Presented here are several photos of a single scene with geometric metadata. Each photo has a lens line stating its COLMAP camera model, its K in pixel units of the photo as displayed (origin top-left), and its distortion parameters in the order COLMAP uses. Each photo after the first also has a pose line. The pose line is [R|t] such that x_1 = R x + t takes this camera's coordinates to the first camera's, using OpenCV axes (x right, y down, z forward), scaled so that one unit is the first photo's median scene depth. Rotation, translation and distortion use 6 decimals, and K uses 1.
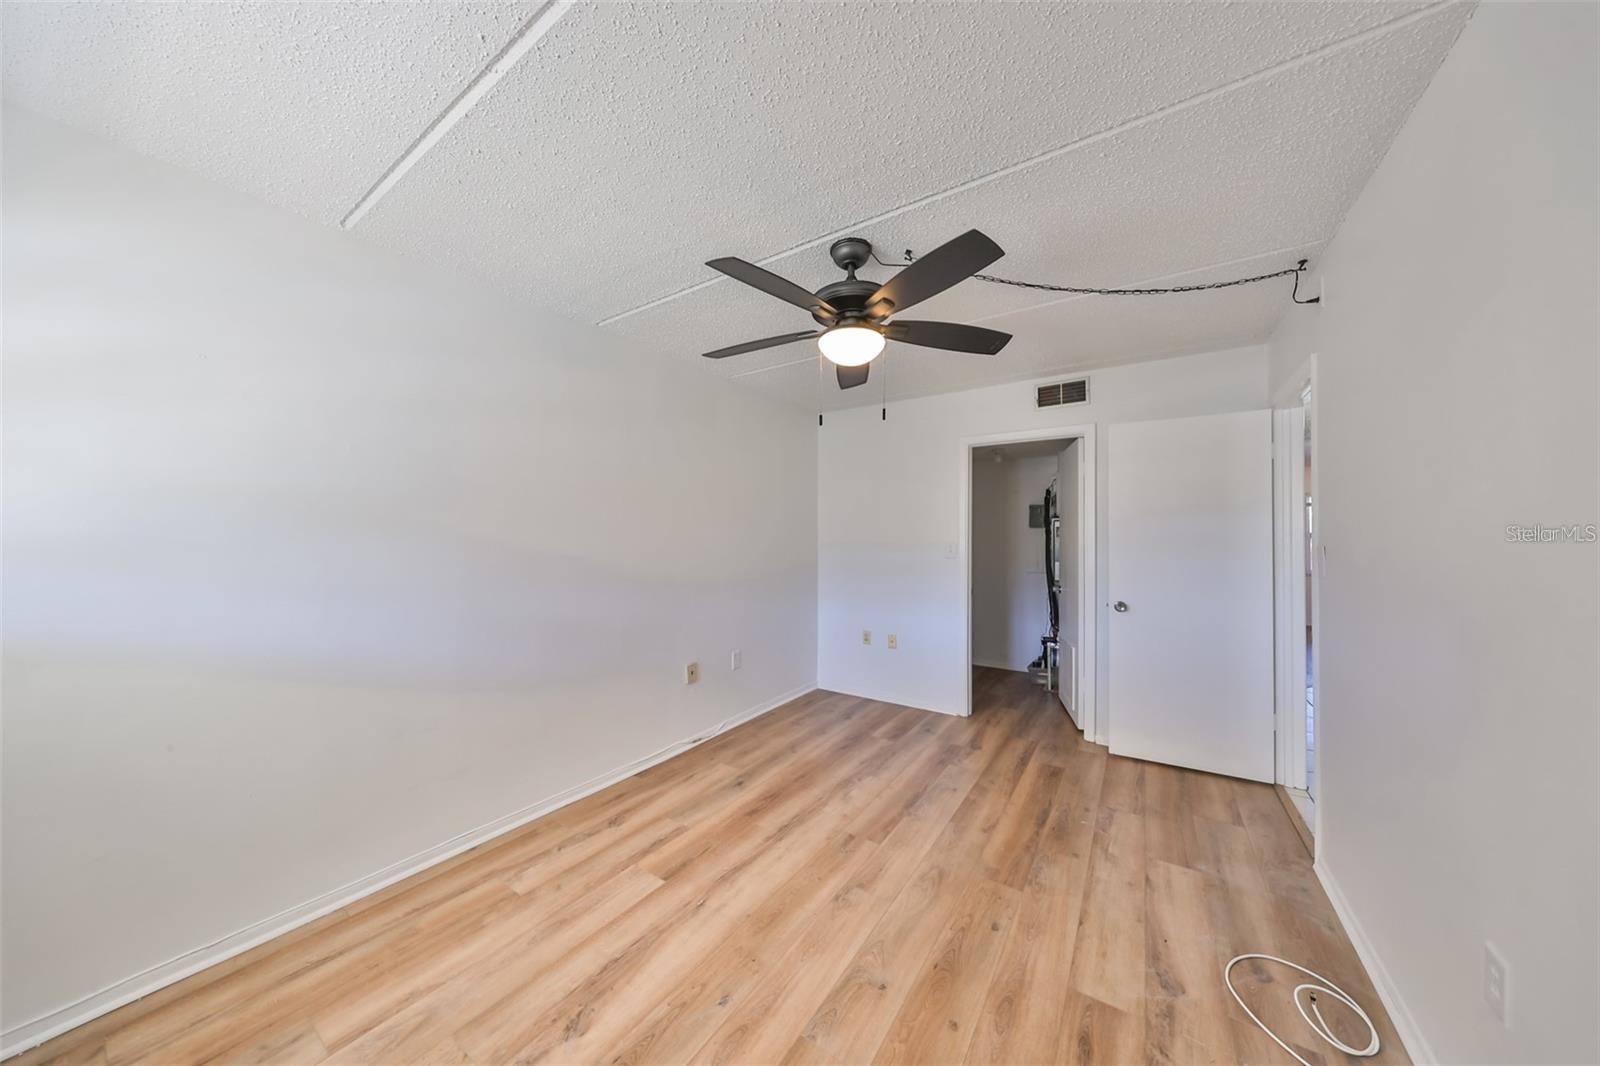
lens RADIAL K [[484.7, 0, 809.1], [0, 484.7, 535.4], [0, 0, 1]] dist [0.000588, 0.000108]
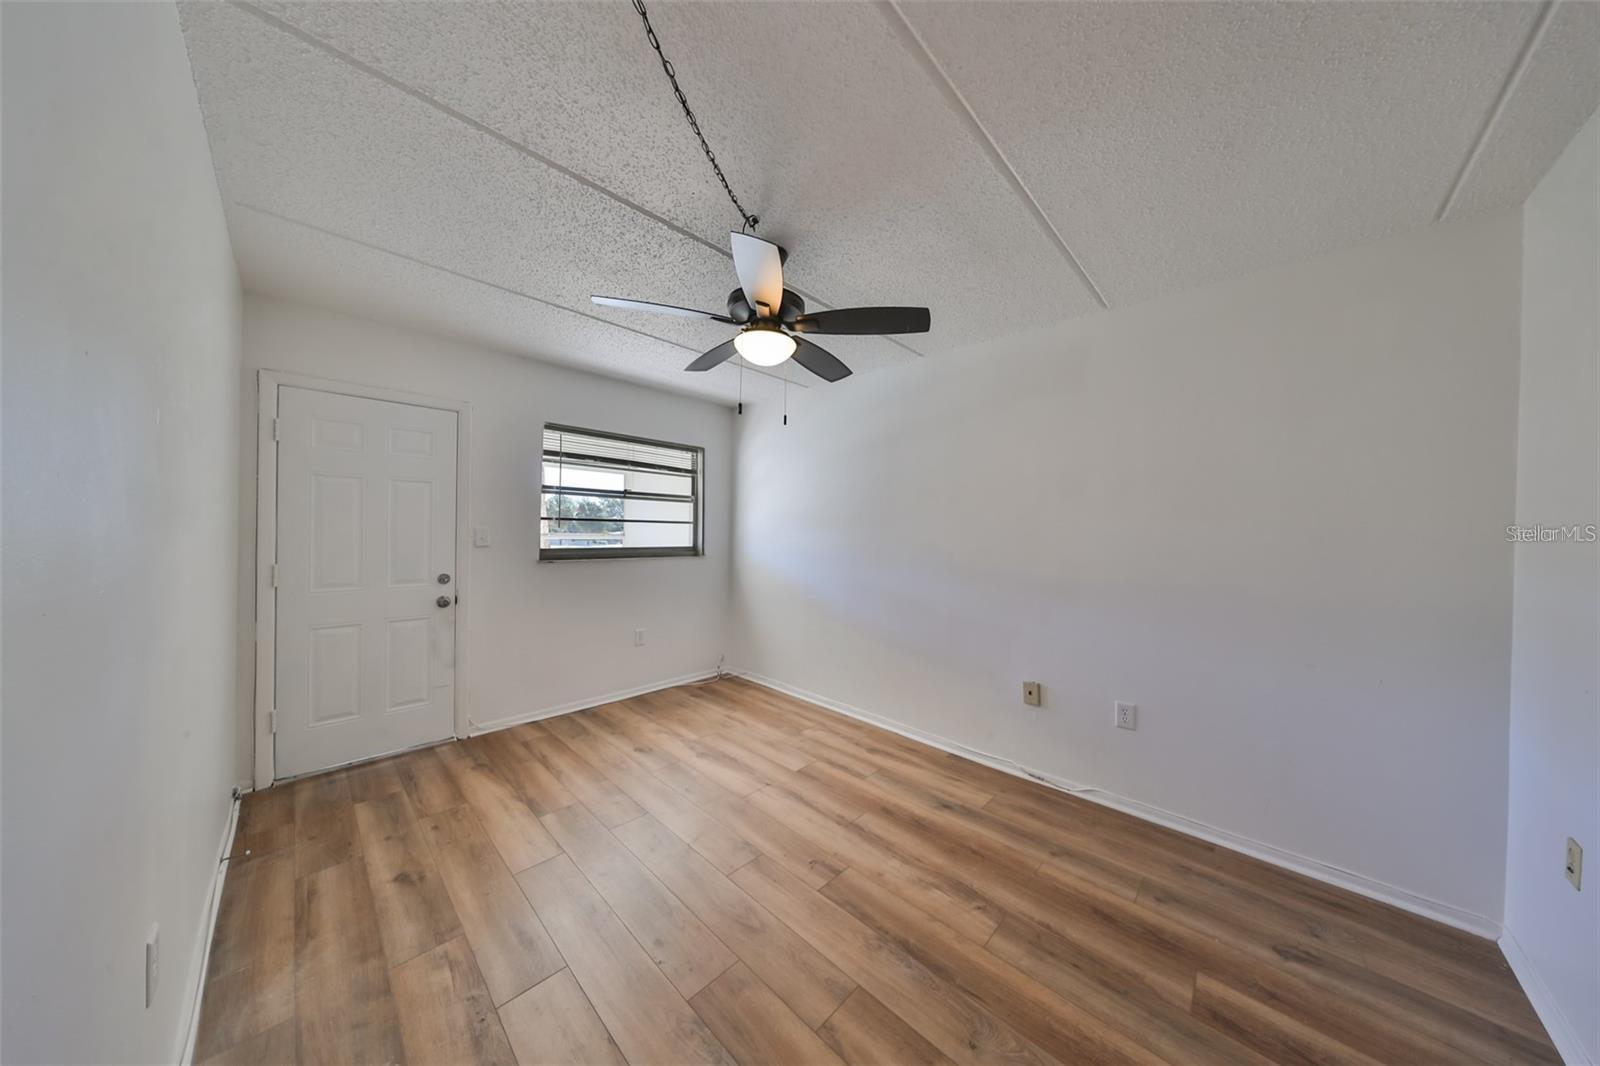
lens RADIAL K [[484.7, 0, 809.1], [0, 484.7, 535.4], [0, 0, 1]] dist [0.000588, 0.000108]
pose [[-0.141598, 0.003929, -0.989916, 0.835980], [-0.016212, 0.999849, 0.006287, 0.010758], [0.989792, 0.016939, -0.141513, 0.932295]]
